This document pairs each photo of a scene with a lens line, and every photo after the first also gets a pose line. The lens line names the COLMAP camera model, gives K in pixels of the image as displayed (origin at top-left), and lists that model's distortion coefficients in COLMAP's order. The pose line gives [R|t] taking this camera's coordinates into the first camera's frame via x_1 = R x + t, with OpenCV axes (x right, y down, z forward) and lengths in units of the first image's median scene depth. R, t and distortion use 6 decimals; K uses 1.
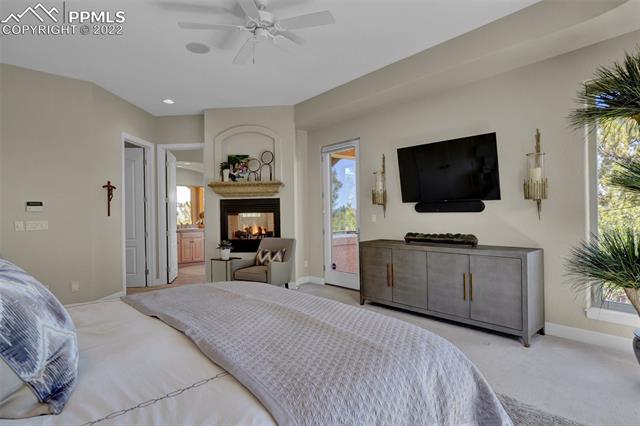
lens RADIAL K [[332.7, 0, 316.8], [0, 332.7, 213.2], [0, 0, 1]] dist [-0.047718, 0.029072]
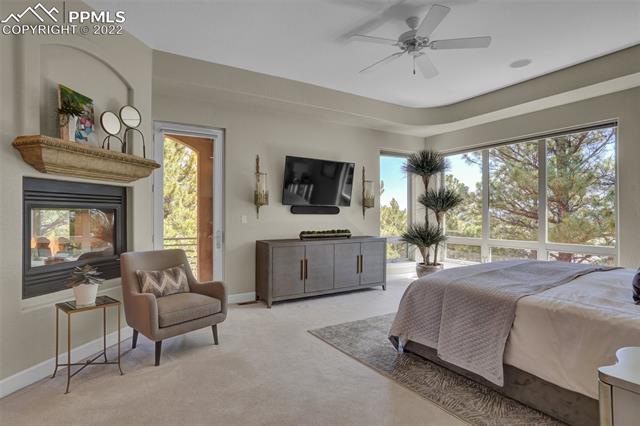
lens RADIAL K [[332.7, 0, 316.8], [0, 332.7, 213.2], [0, 0, 1]] dist [-0.047718, 0.029072]
pose [[0.178271, 0.020119, 0.983776, -0.826738], [-0.003388, 0.999798, -0.019832, 0.017580], [-0.983976, 0.000202, 0.178303, 0.710468]]
